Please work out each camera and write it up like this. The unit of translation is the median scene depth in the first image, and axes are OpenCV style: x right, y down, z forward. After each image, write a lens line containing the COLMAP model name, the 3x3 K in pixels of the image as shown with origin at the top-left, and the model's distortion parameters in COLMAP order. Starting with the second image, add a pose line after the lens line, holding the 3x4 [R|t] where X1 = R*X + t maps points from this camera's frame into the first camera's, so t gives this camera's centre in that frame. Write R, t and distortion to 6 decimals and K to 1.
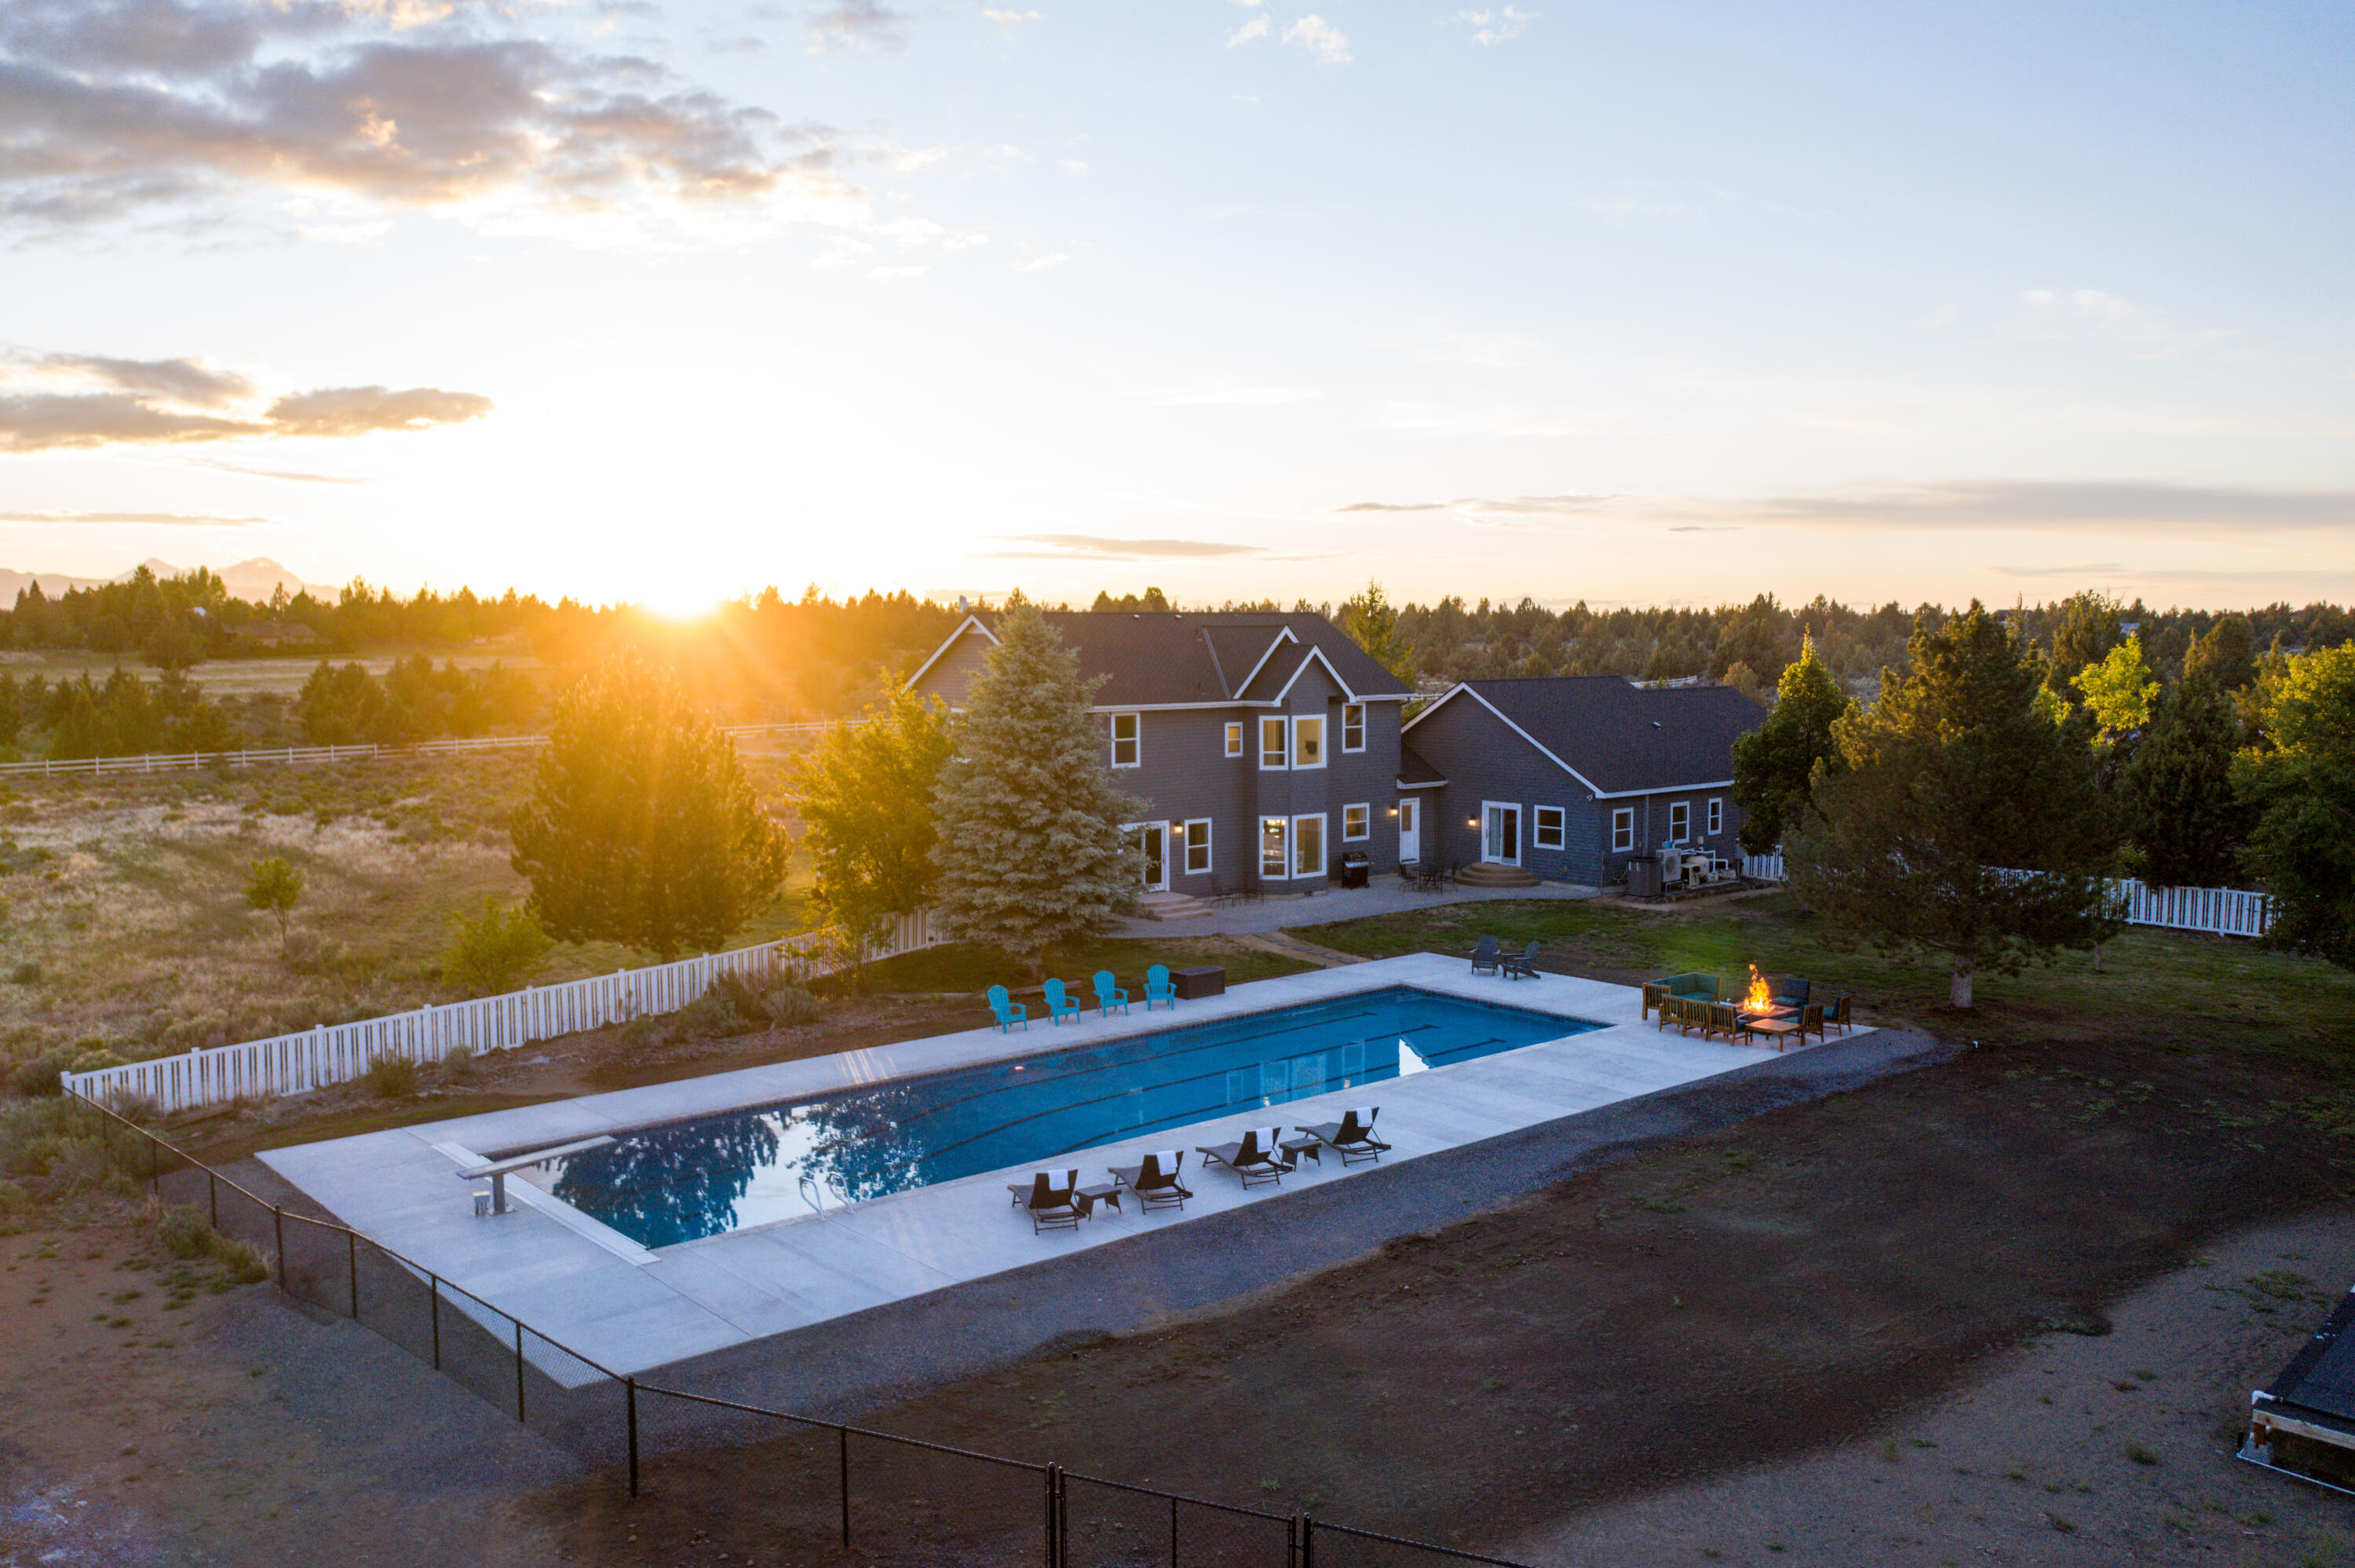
lens RADIAL K [[1881.3, 0, 1177.5], [0, 1881.3, 784.0], [0, 0, 1]] dist [-0.010817, 0.007194]
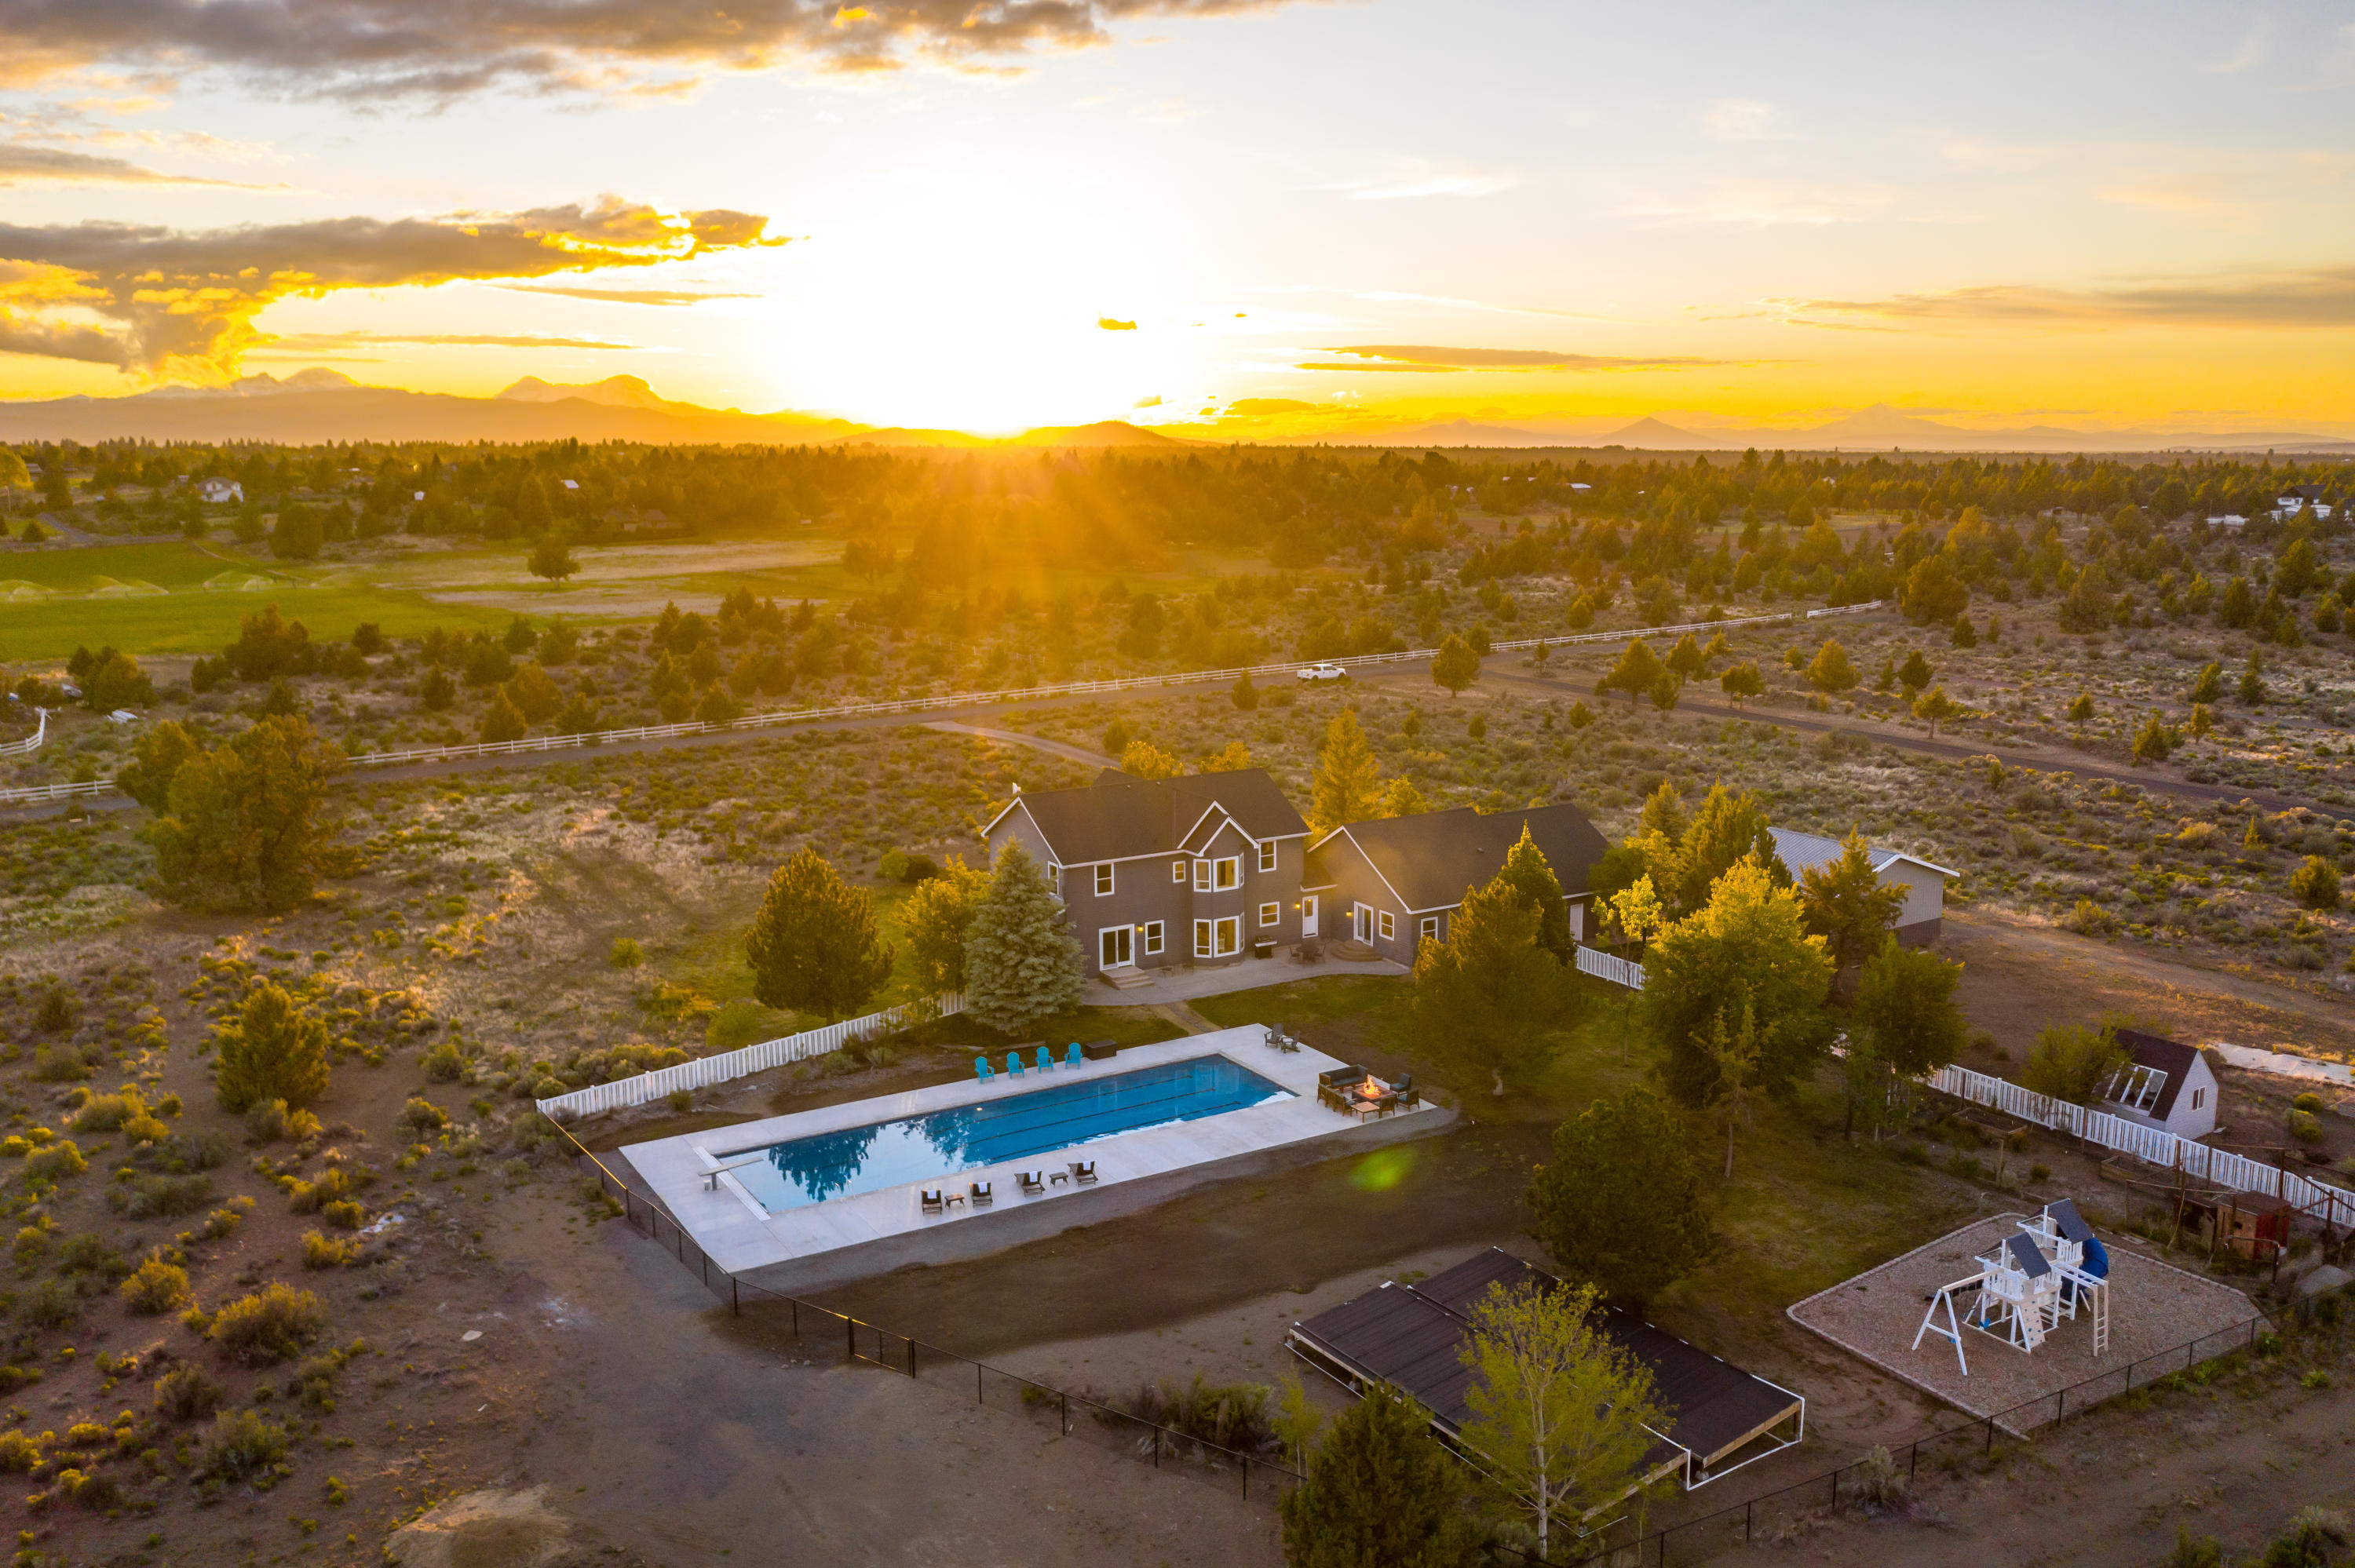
lens RADIAL K [[1881.3, 0, 1177.5], [0, 1881.3, 784.0], [0, 0, 1]] dist [-0.010817, 0.007194]
pose [[0.985458, 0.026961, -0.167764, 0.382378], [-0.010386, 0.995043, 0.098902, -0.332357], [0.169599, -0.095721, 0.980854, -0.754336]]
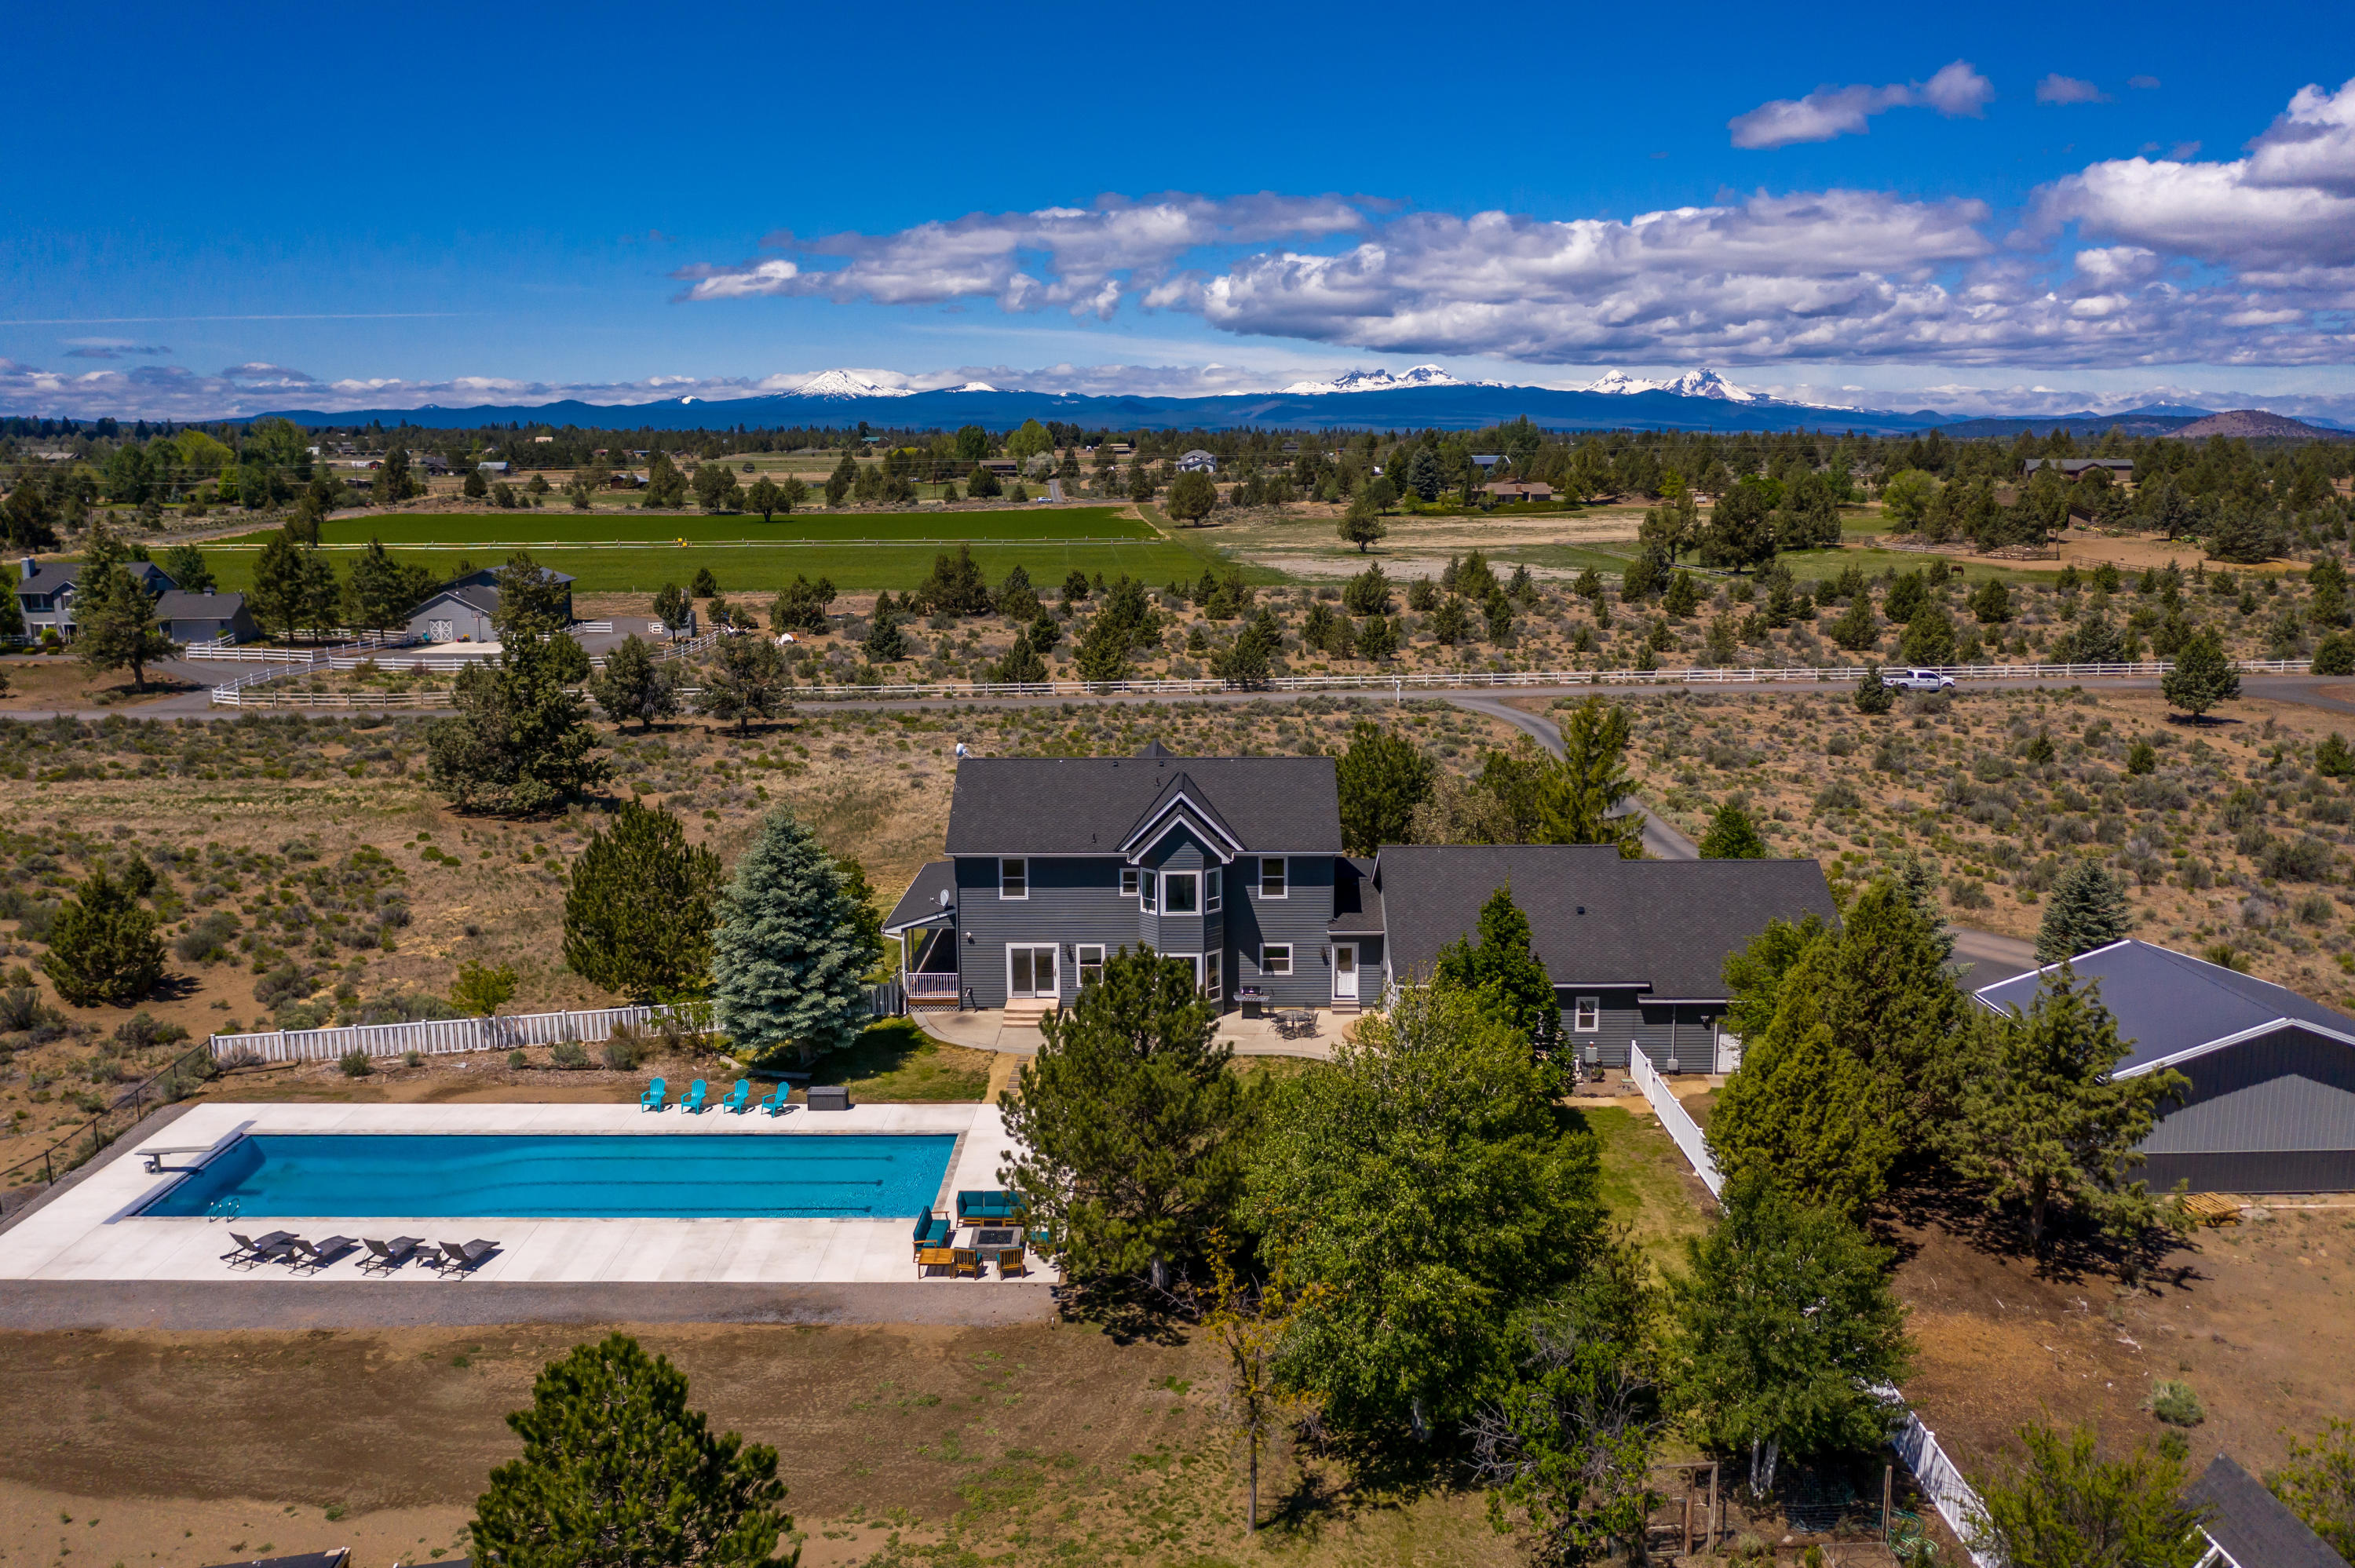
lens RADIAL K [[1812.7, 0, 1172.6], [0, 1812.7, 969.4], [0, 0, 1]] dist [-0.002552, -0.000302]
pose [[0.748539, 0.185079, -0.636738, 1.015788], [-0.051829, 0.973650, 0.222078, -0.290163], [0.661062, -0.133233, 0.738408, 0.204194]]
